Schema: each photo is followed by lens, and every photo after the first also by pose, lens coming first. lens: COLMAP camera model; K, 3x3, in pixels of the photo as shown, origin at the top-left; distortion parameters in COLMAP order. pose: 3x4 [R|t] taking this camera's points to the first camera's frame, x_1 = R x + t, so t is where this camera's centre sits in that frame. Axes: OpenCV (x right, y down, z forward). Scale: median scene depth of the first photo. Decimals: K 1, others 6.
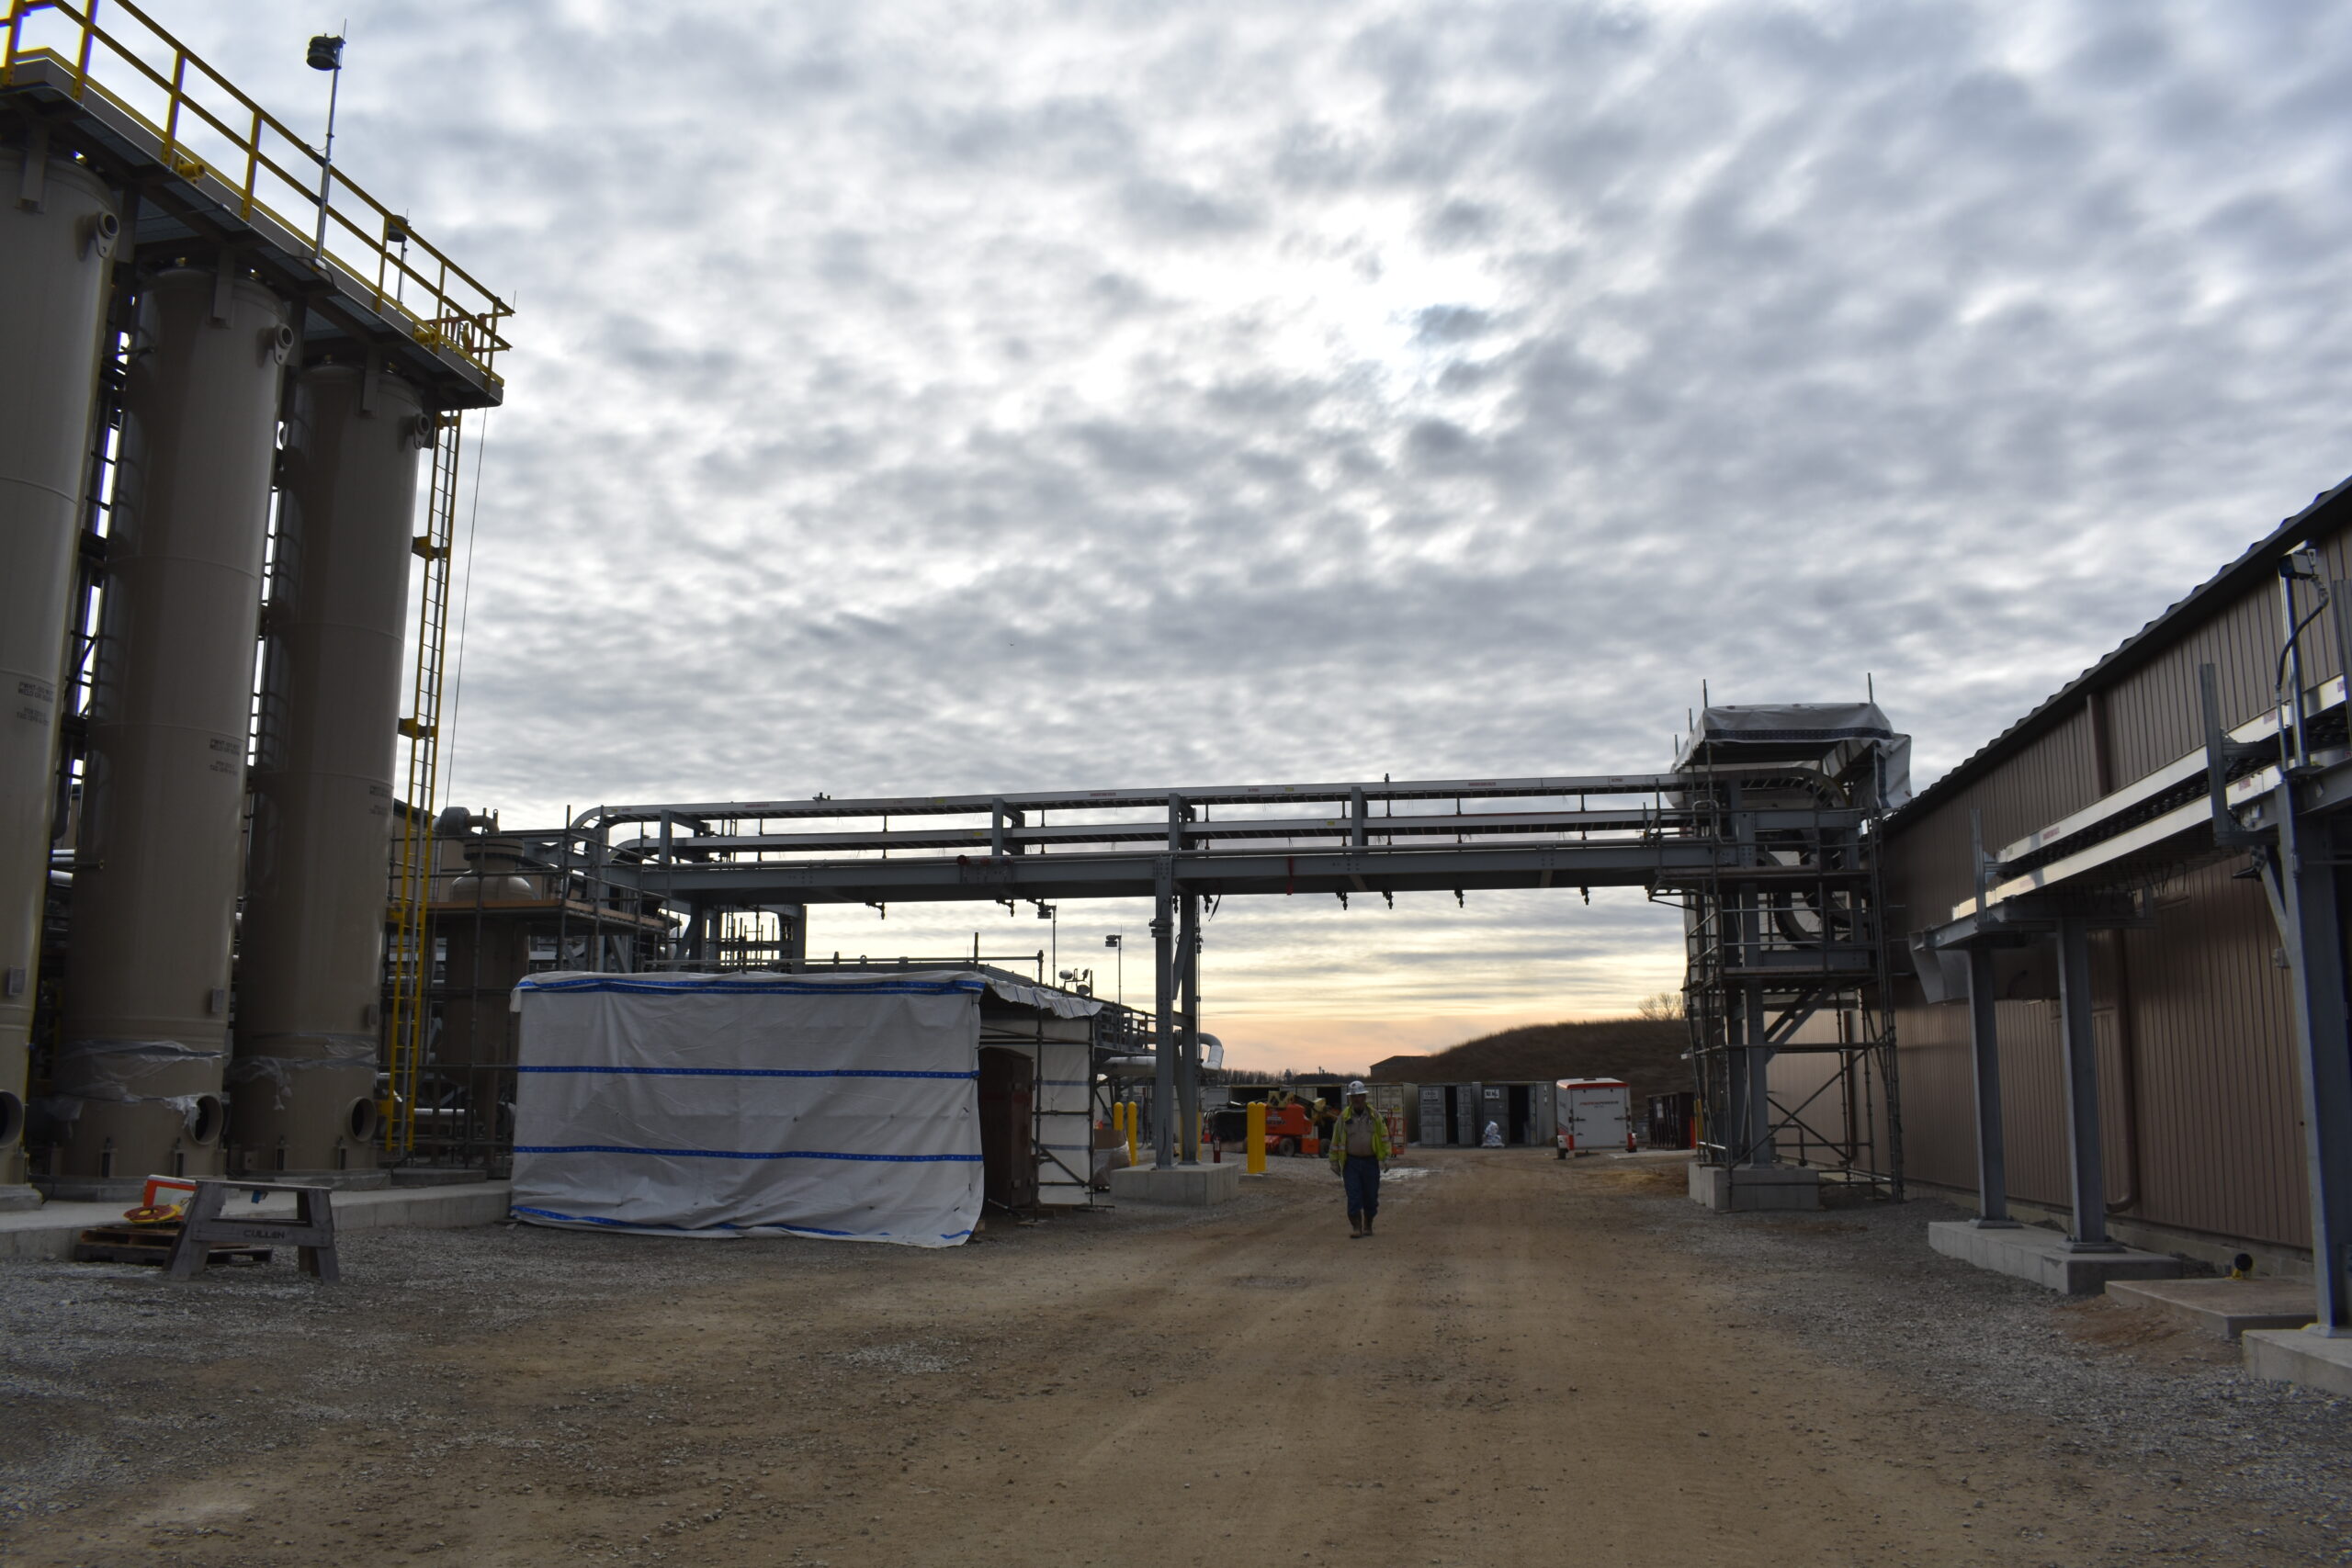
lens RADIAL K [[1847.8, 0, 1152.1], [0, 1847.8, 790.9], [0, 0, 1]] dist [-0.091011, 0.010183]
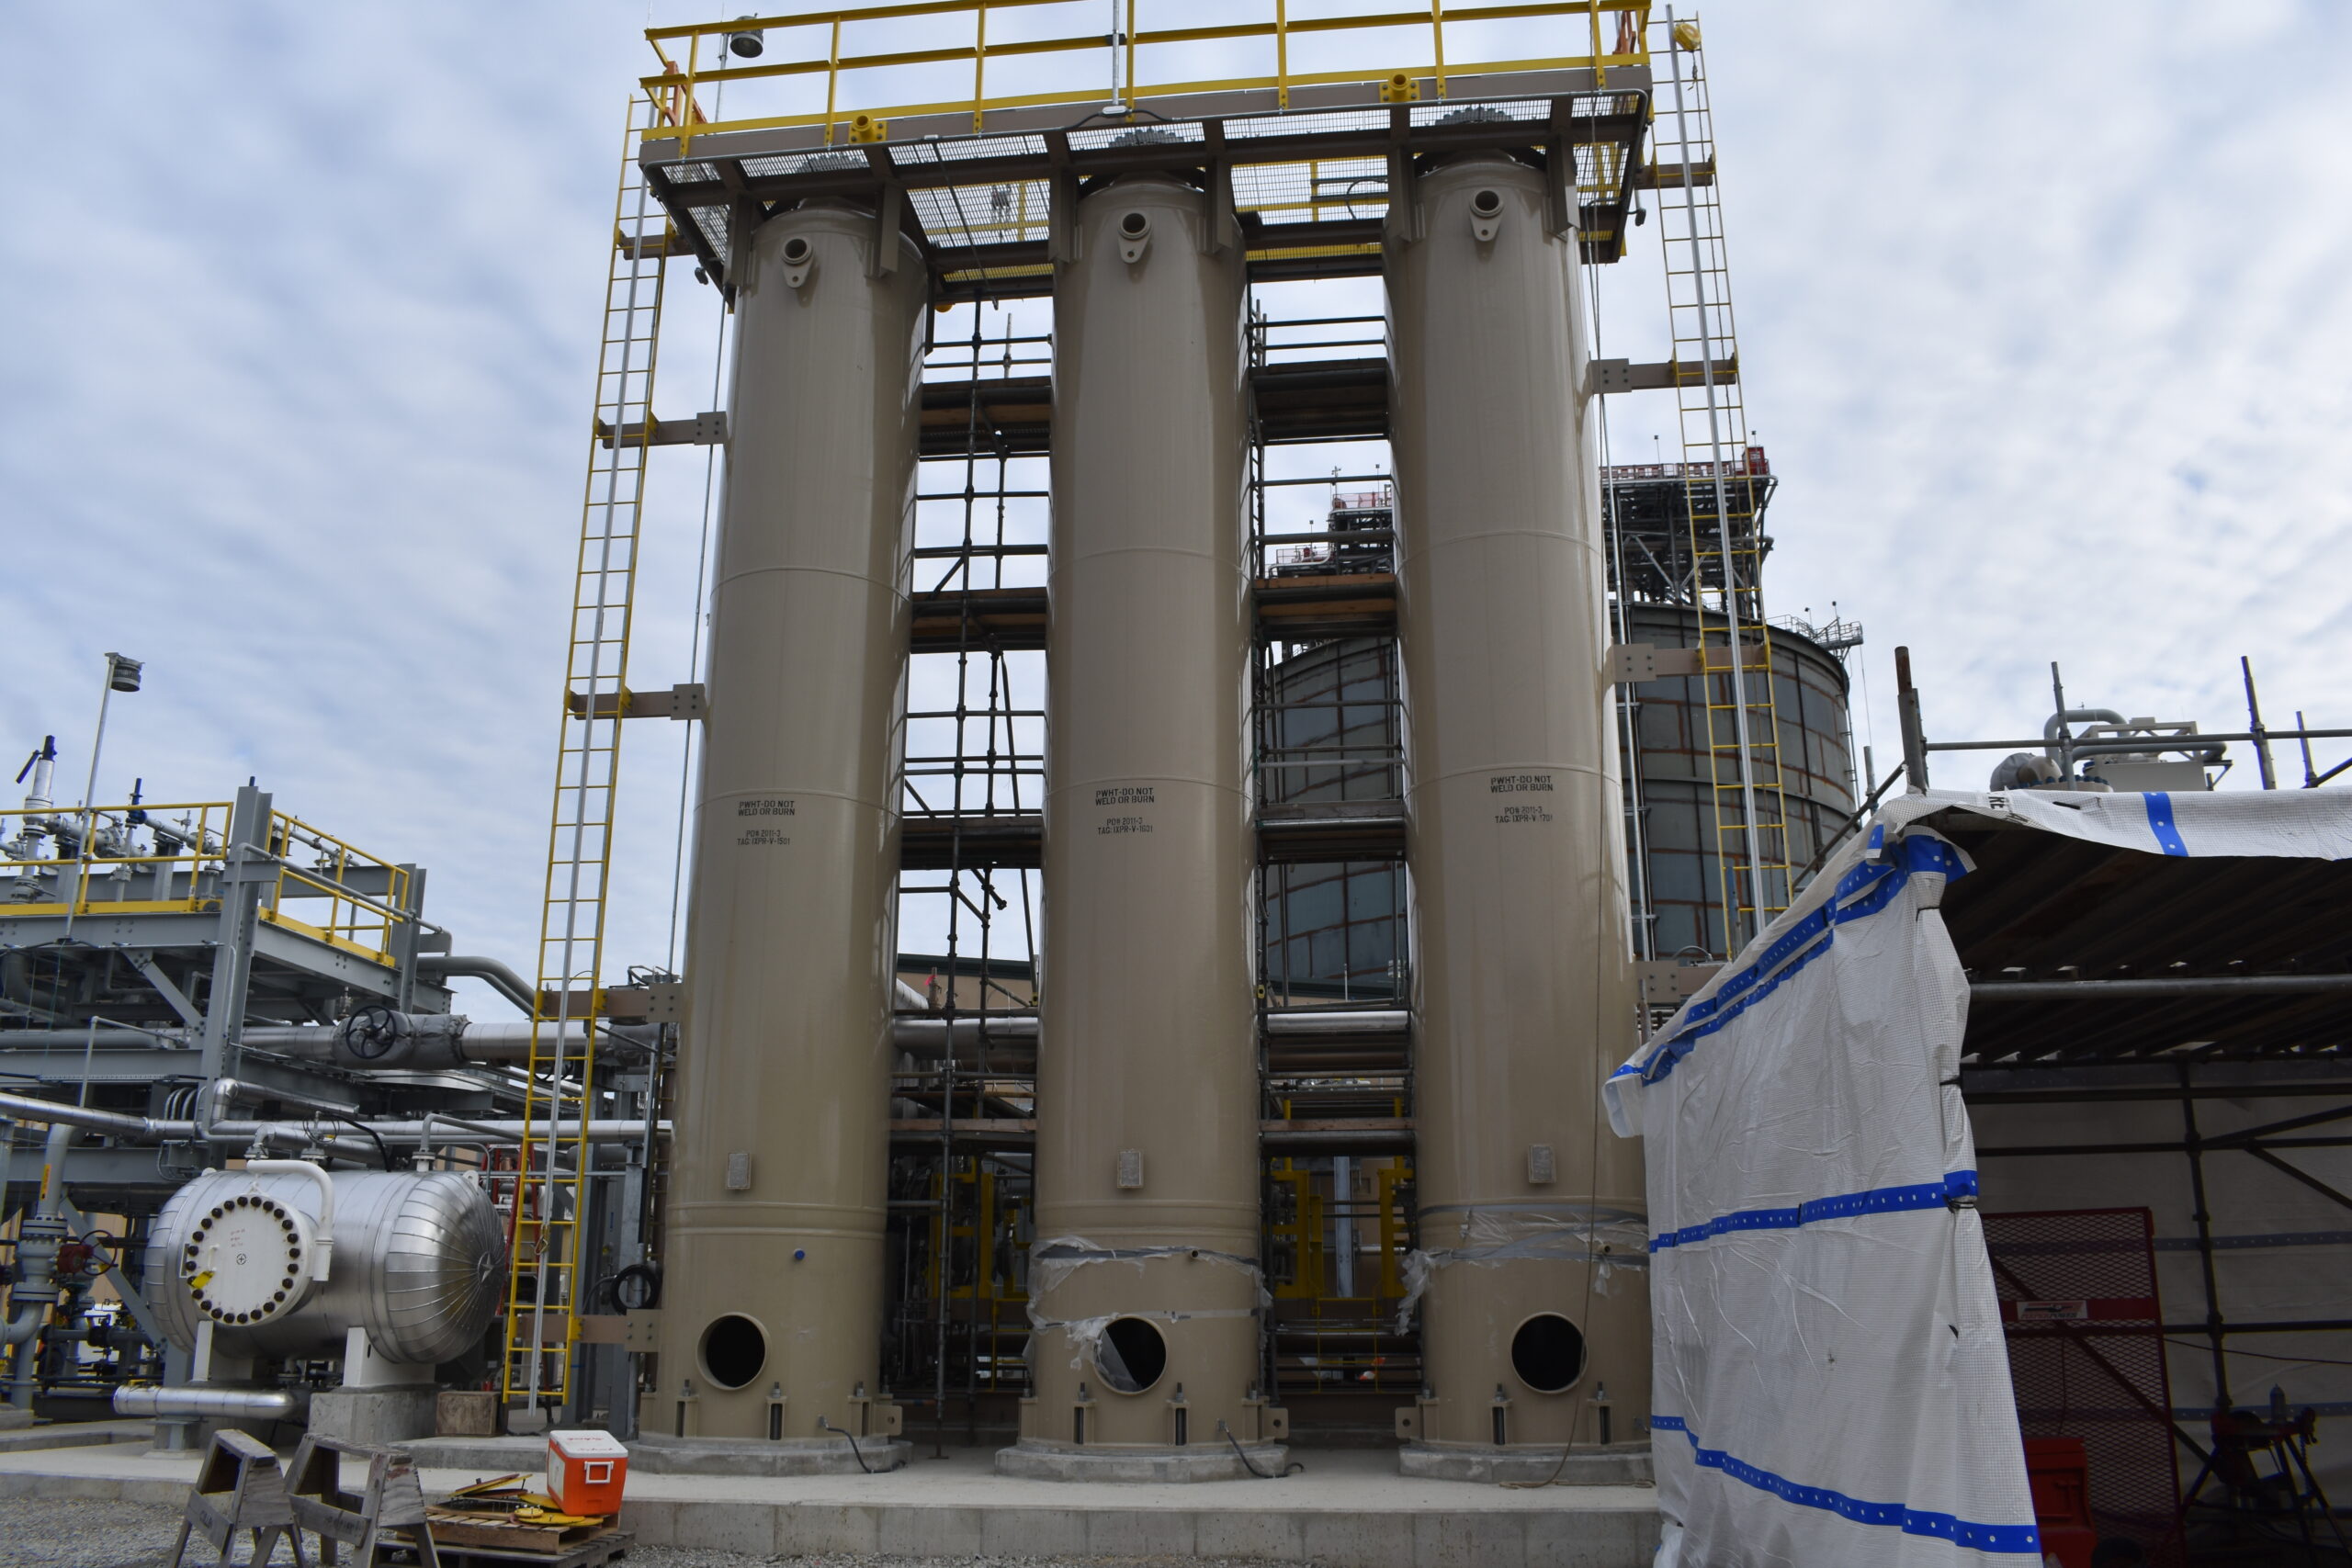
lens RADIAL K [[1847.8, 0, 1171.3], [0, 1847.8, 772.6], [0, 0, 1]] dist [-0.091011, 0.010183]
pose [[0.056079, -0.283924, -0.957206, 0.148983], [0.168607, 0.947638, -0.271208, 0.147044], [0.984087, -0.146182, 0.101014, 0.870460]]
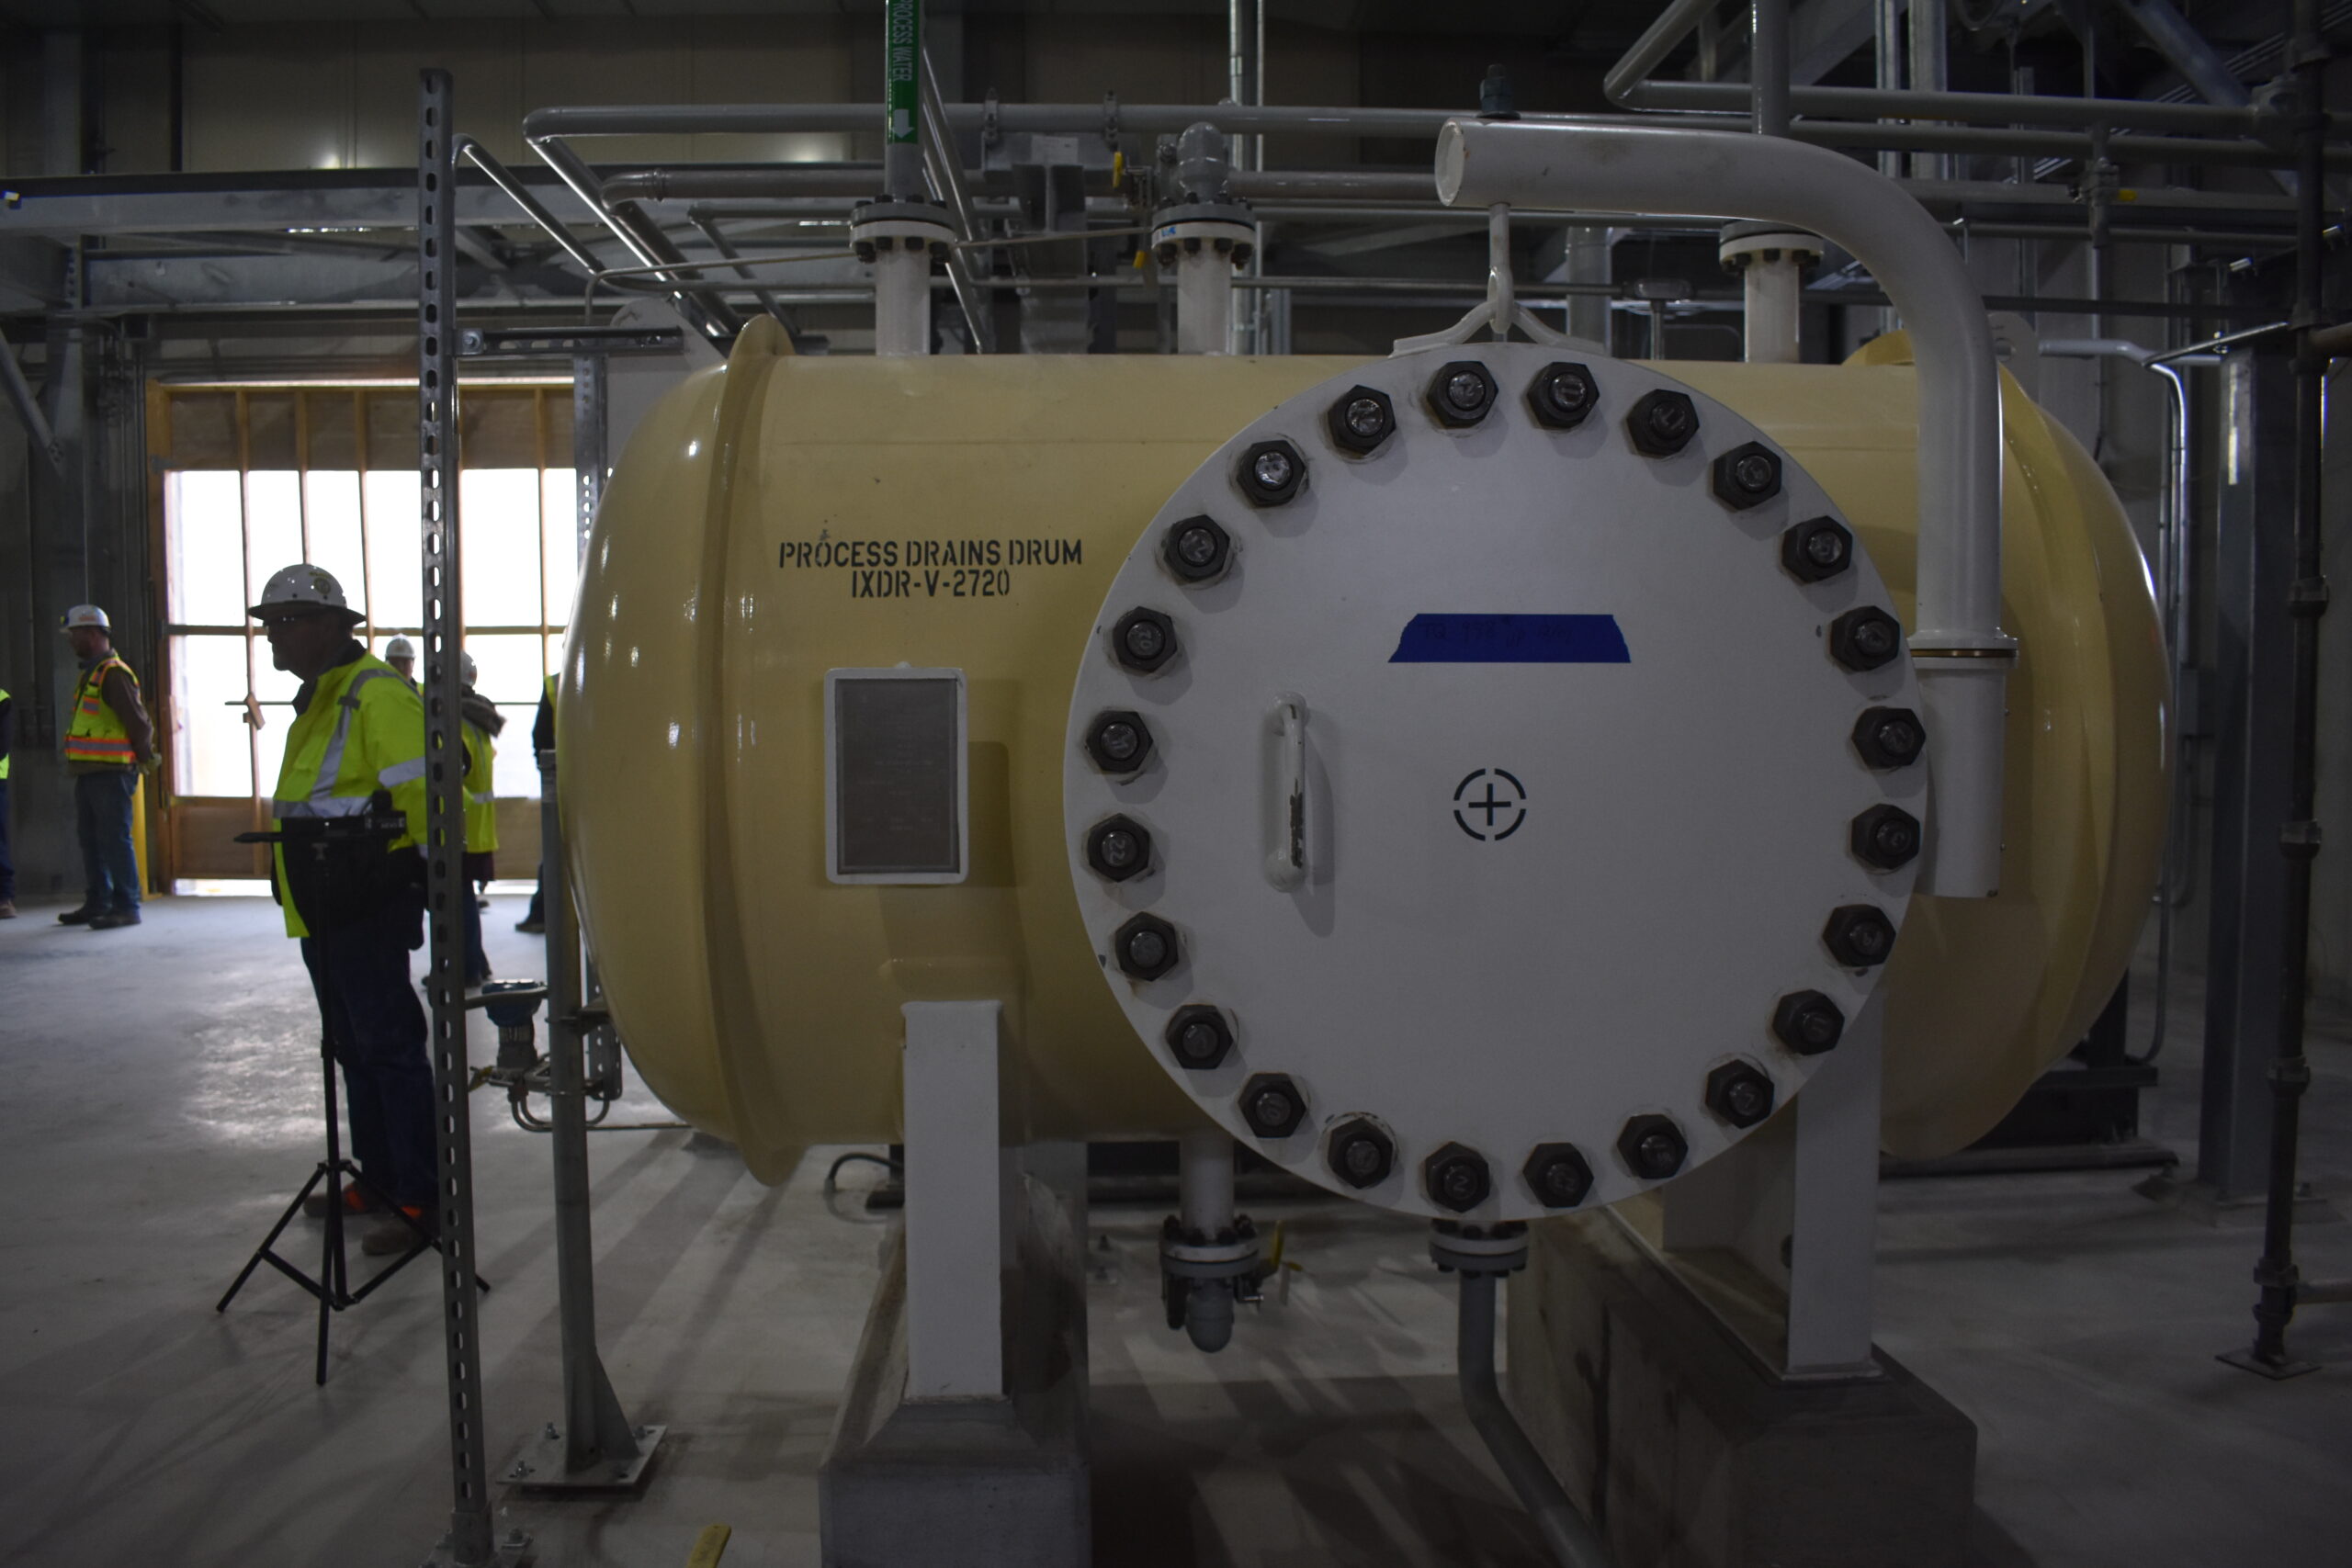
lens RADIAL K [[1847.8, 0, 1176.7], [0, 1847.8, 789.1], [0, 0, 1]] dist [-0.091011, 0.010183]
pose [[0.226835, 0.057101, -0.972258, -0.415661], [0.172805, 0.980081, 0.097877, 0.073429], [0.958480, -0.190213, 0.212449, 0.561141]]
